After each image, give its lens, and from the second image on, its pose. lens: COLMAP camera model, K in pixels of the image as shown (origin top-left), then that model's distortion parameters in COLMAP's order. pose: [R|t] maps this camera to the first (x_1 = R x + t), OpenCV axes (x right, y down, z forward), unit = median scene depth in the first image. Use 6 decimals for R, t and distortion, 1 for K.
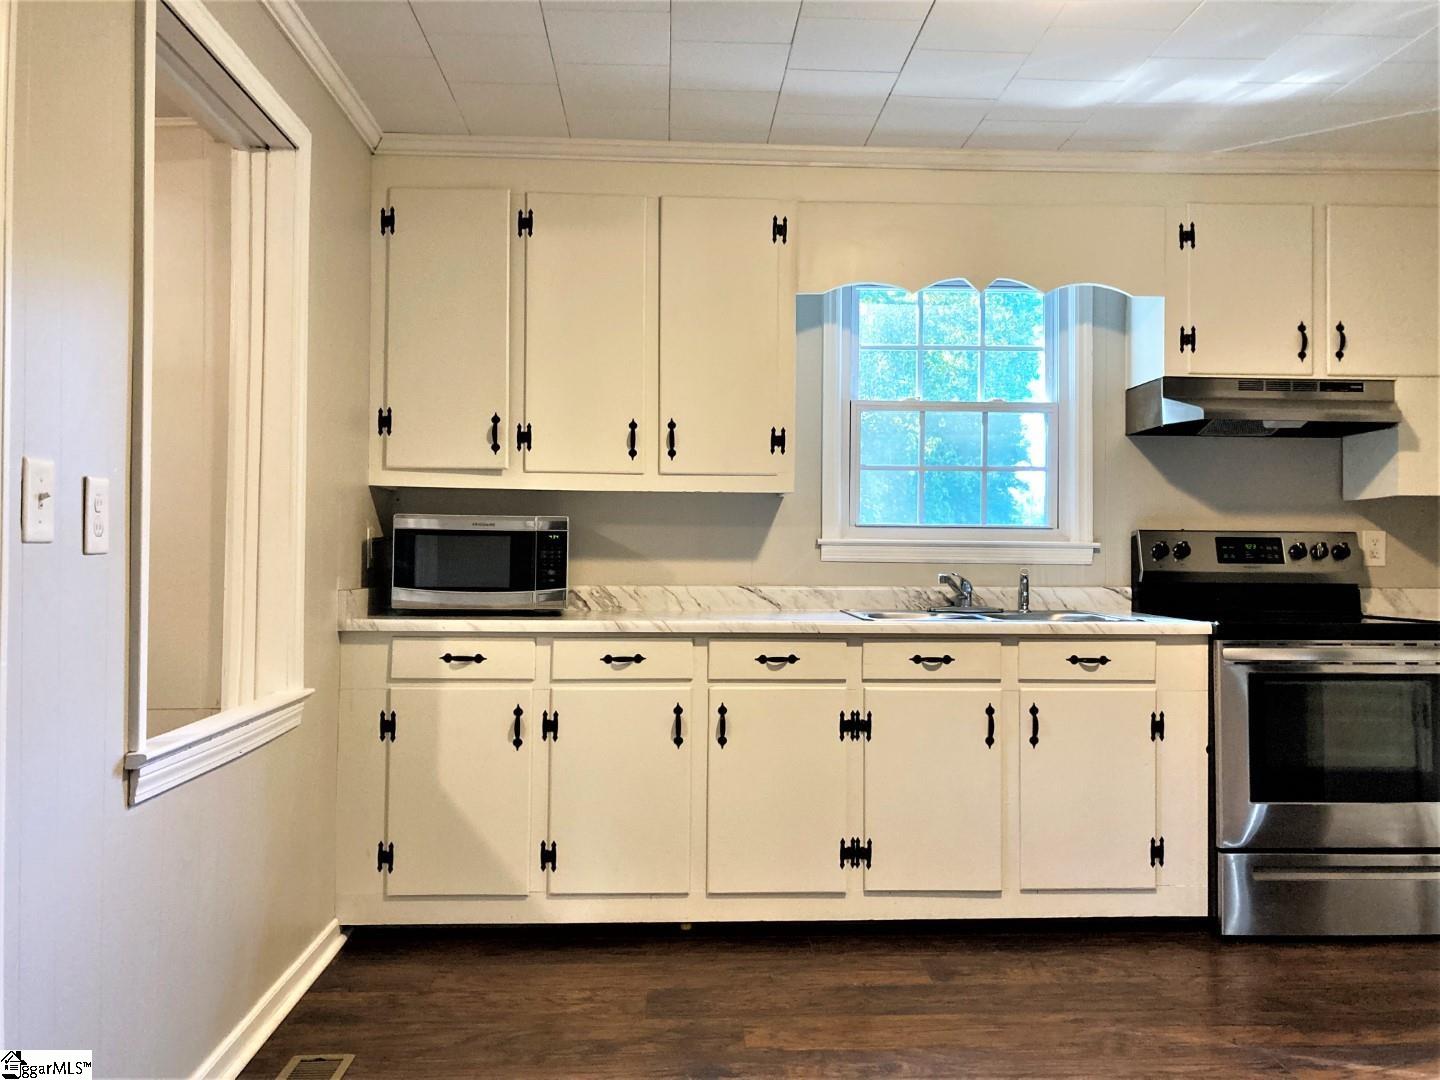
lens RADIAL K [[1185.7, 0, 719.2], [0, 1185.7, 518.2], [0, 0, 1]] dist [0.047978, -0.062659]
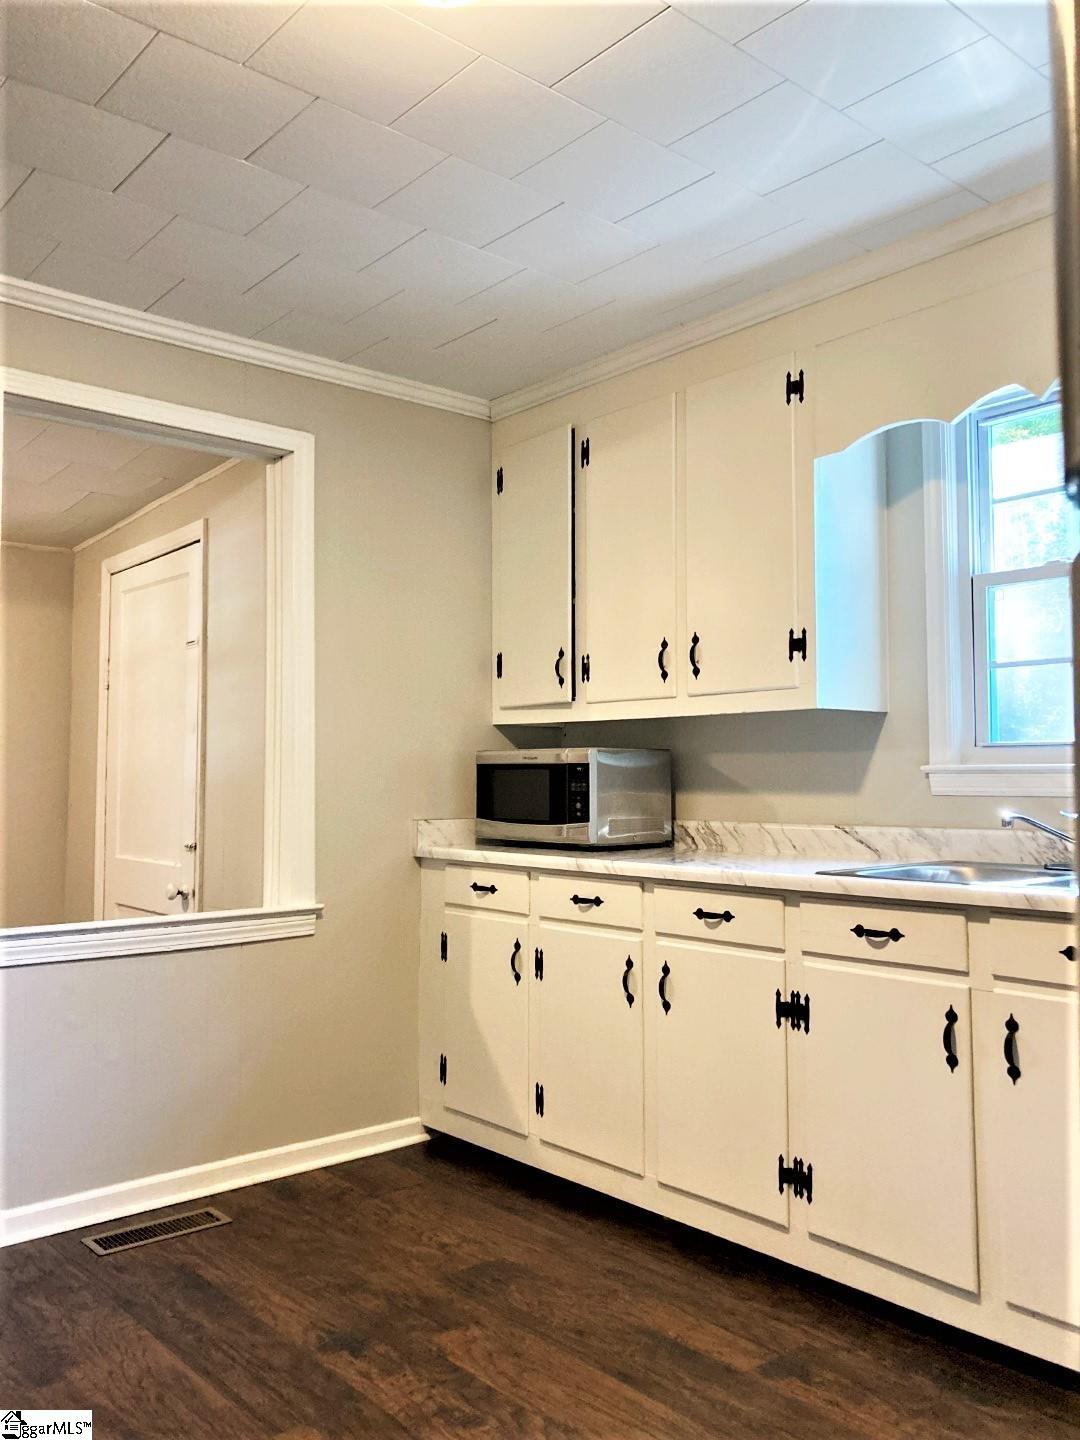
lens RADIAL K [[1178.4, 0, 543.8], [0, 1178.4, 714.9], [0, 0, 1]] dist [0.027779, -0.014704]
pose [[0.618617, -0.052541, -0.783934, 0.623314], [0.030149, 0.998614, -0.043138, 0.012576], [0.785114, 0.003051, 0.619344, 0.401714]]
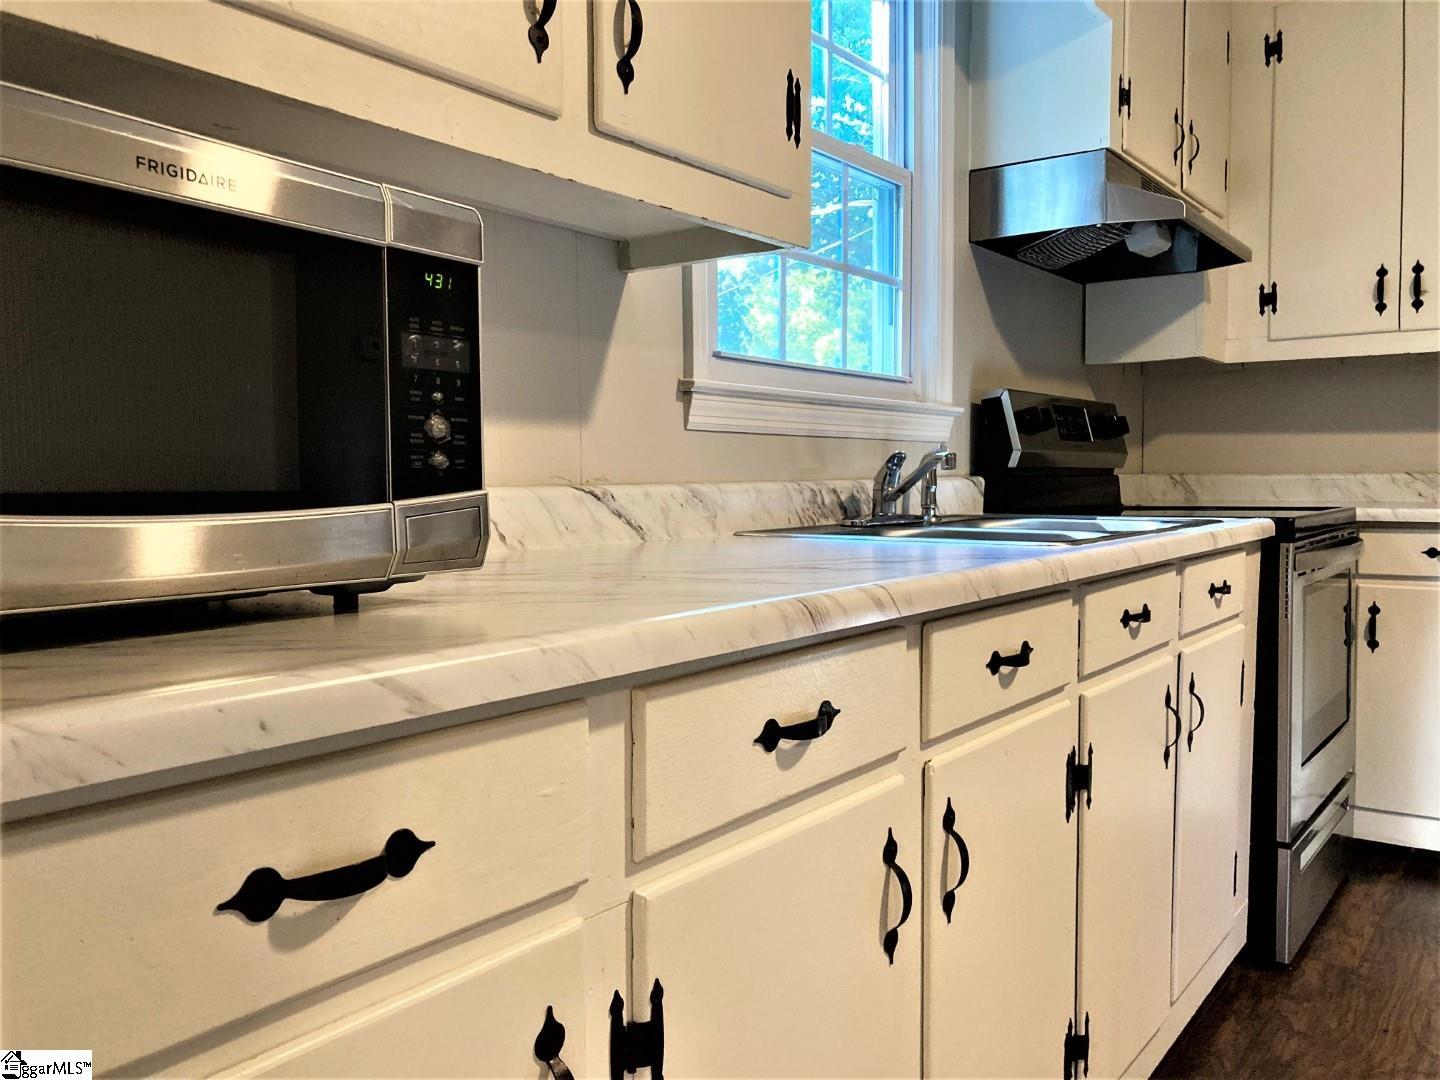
lens RADIAL K [[1199.1, 0, 718.0], [0, 1199.1, 552.4], [0, 0, 1]] dist [0.009230, 0.007584]
pose [[0.617457, -0.061346, 0.784209, -0.316817], [-0.012177, 0.996089, 0.087509, 0.051379], [-0.786510, -0.063583, 0.614296, 0.834789]]
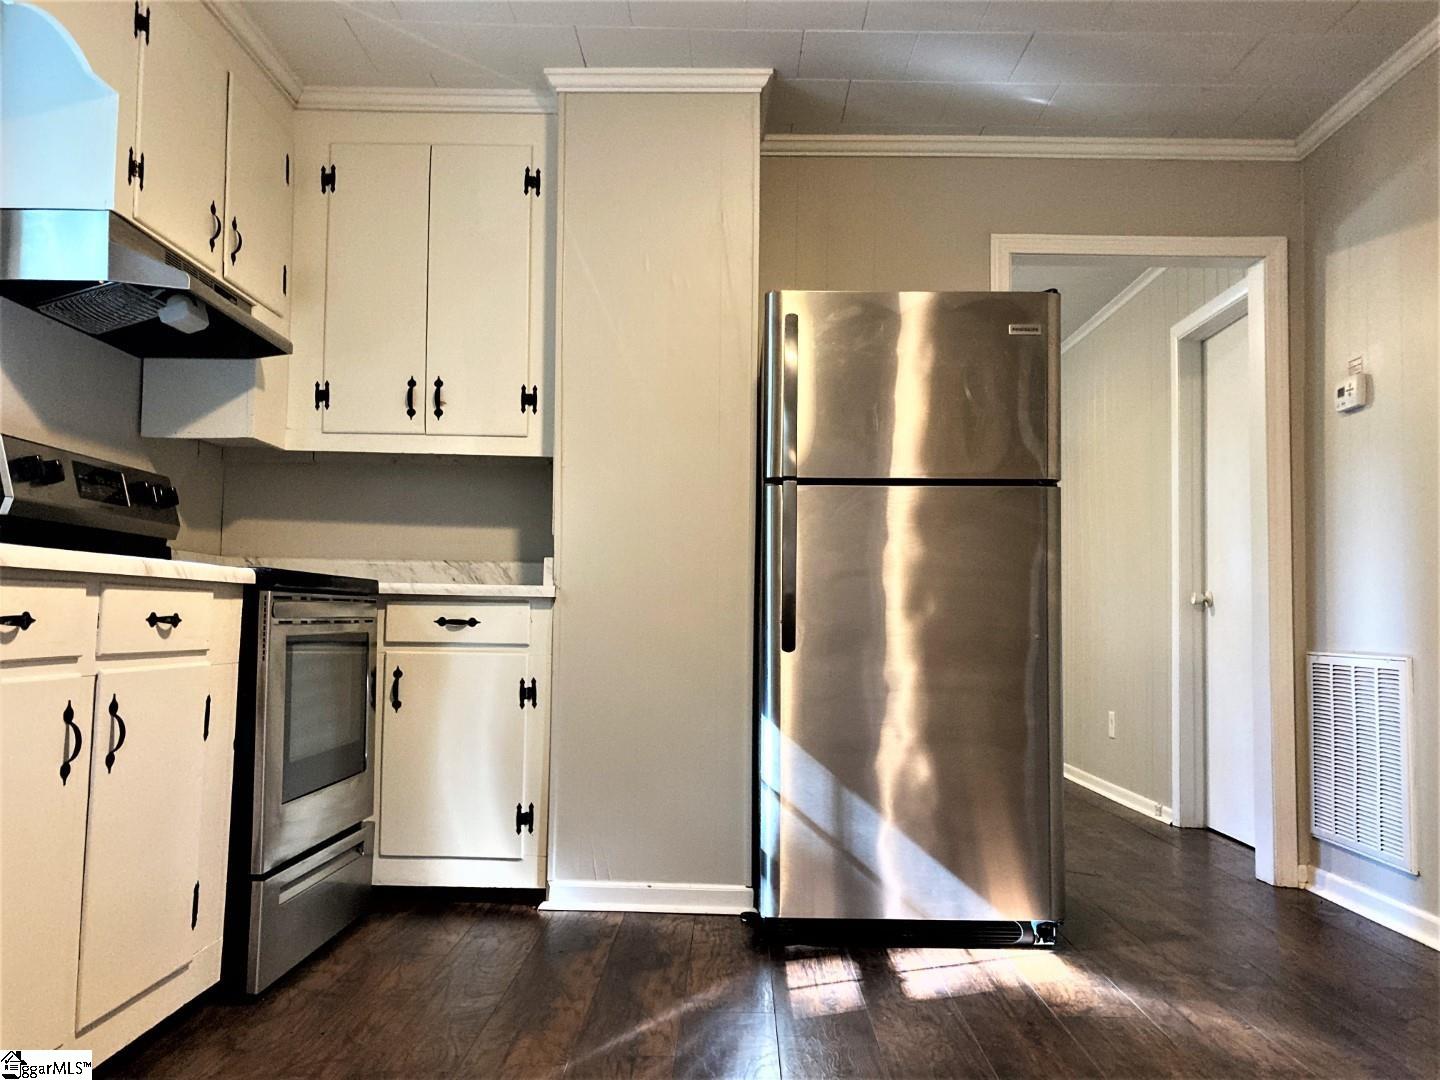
lens RADIAL K [[1196.8, 0, 726.8], [0, 1196.8, 552.9], [0, 0, 1]] dist [0.020127, 0.010976]
pose [[0.046408, 0.052062, 0.997565, -0.309704], [-0.045617, 0.997710, -0.049947, 0.102189], [-0.997880, -0.043188, 0.048677, 0.681883]]
